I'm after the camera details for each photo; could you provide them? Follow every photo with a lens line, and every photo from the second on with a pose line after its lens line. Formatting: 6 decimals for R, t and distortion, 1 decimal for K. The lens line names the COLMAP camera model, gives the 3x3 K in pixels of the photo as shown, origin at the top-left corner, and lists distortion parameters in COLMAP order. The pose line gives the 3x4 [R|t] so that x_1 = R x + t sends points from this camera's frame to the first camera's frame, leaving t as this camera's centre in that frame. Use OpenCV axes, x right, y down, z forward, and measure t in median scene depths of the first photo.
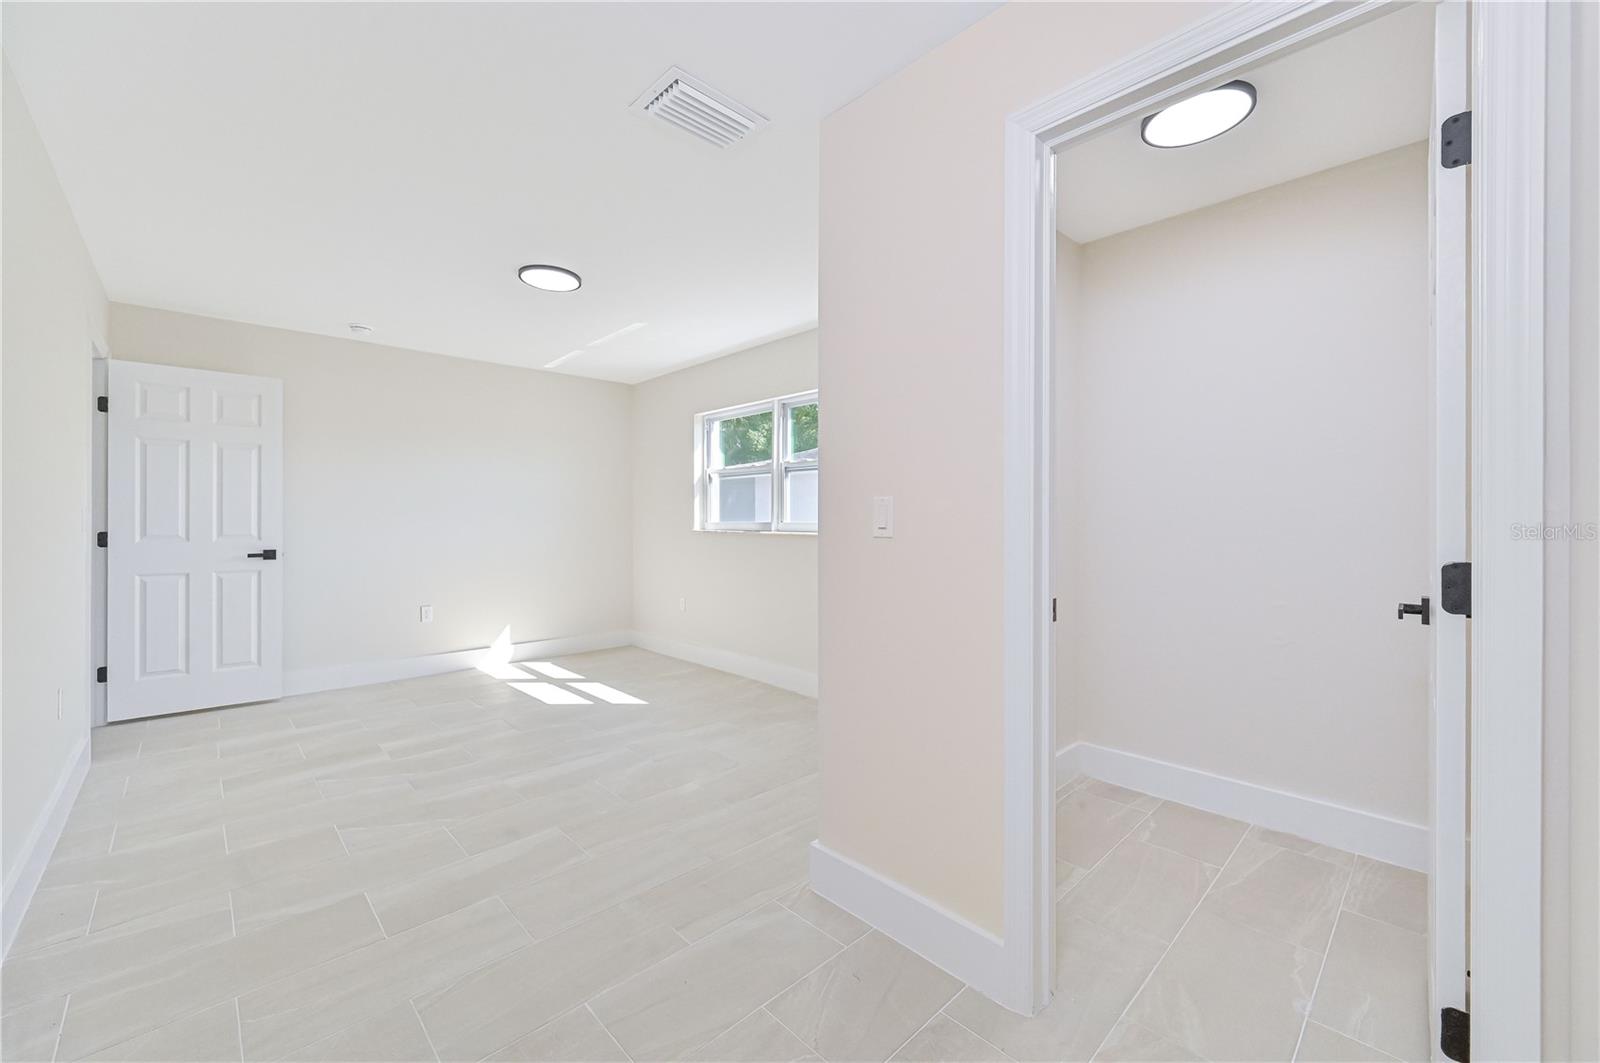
lens RADIAL K [[631.0, 0, 802.5], [0, 631.0, 521.3], [0, 0, 1]] dist [-0.001316, -0.000270]
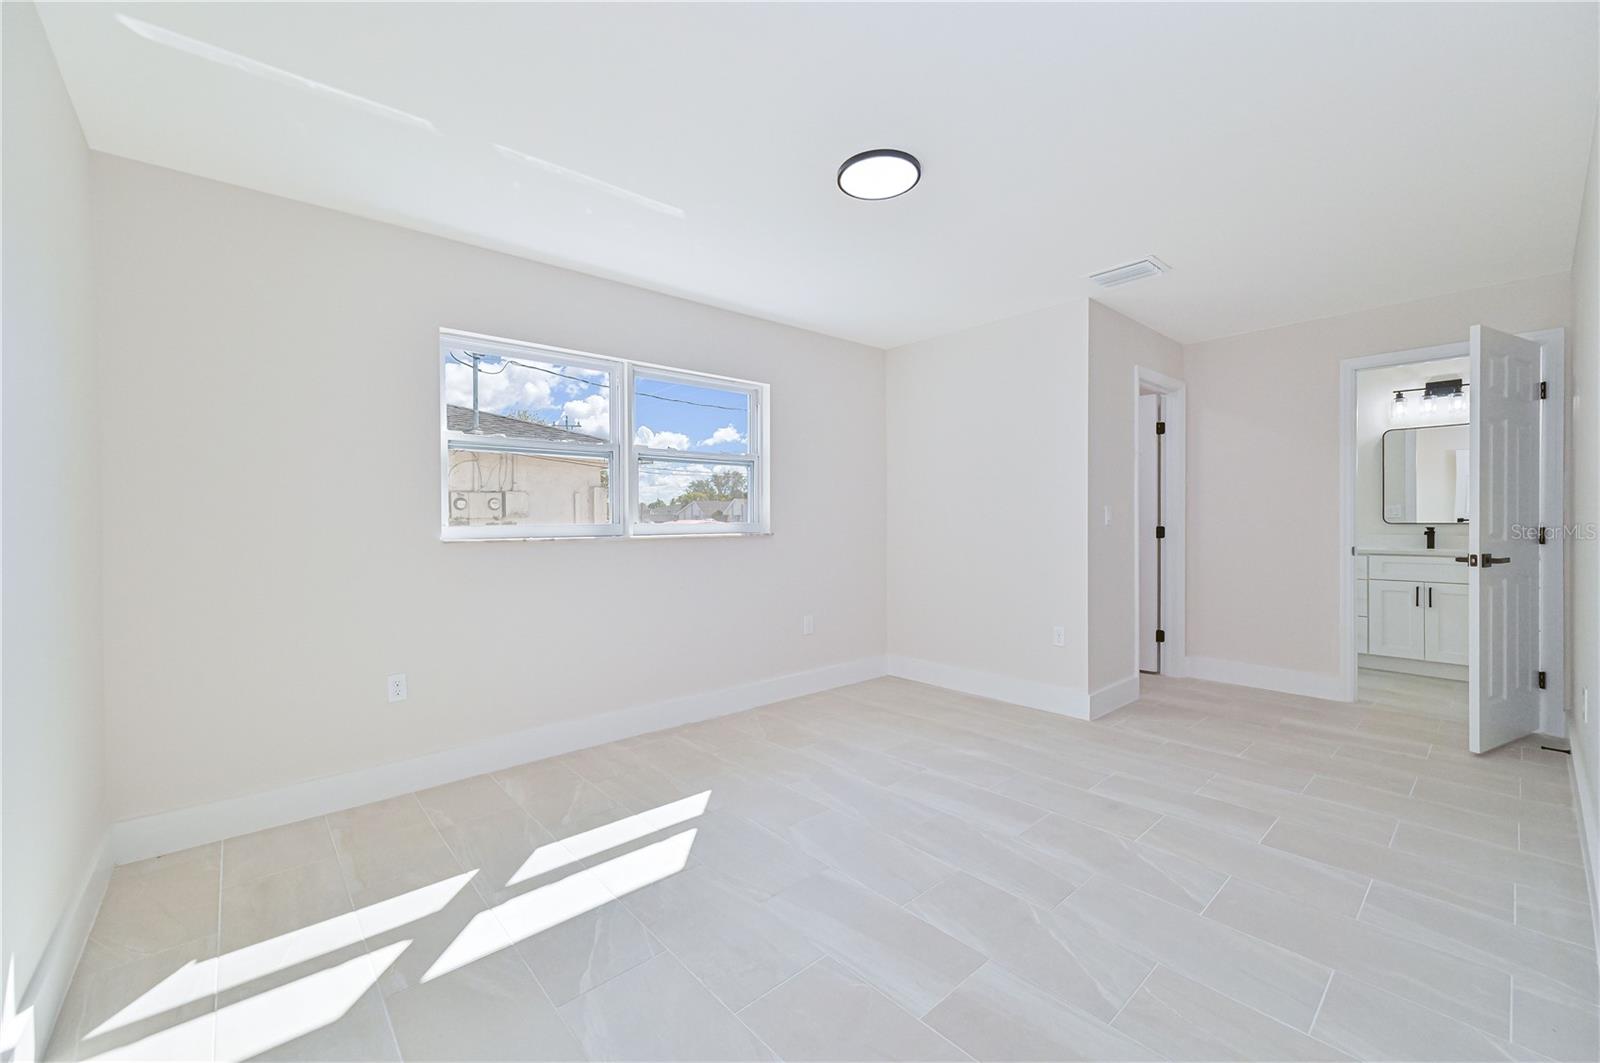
lens RADIAL K [[631.0, 0, 802.5], [0, 631.0, 521.3], [0, 0, 1]] dist [-0.001316, -0.000270]
pose [[0.048331, -0.000328, 0.998831, -1.549030], [-0.002601, 0.999997, 0.000454, 0.002329], [-0.998828, -0.002620, 0.048330, 1.461706]]
